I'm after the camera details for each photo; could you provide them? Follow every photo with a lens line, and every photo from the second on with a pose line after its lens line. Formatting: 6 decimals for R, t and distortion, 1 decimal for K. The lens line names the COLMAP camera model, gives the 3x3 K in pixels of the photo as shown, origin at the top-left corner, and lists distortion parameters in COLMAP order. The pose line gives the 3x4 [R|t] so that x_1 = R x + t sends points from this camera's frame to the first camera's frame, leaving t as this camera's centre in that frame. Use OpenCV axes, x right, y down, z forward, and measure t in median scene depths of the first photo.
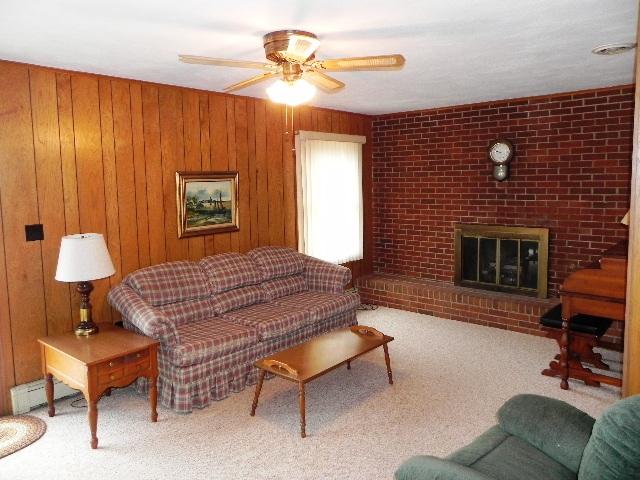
lens RADIAL K [[480.9, 0, 317.7], [0, 480.9, 224.9], [0, 0, 1]] dist [0.001394, 0.000329]
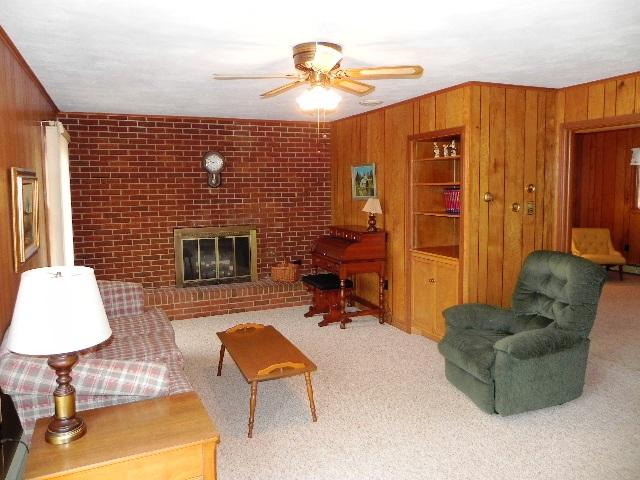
lens RADIAL K [[480.9, 0, 317.7], [0, 480.9, 224.9], [0, 0, 1]] dist [0.001394, 0.000329]
pose [[0.452856, -0.056754, 0.889775, -0.540310], [0.089882, 0.995794, 0.017770, -0.001085], [-0.887042, 0.071927, 0.456052, 0.267917]]
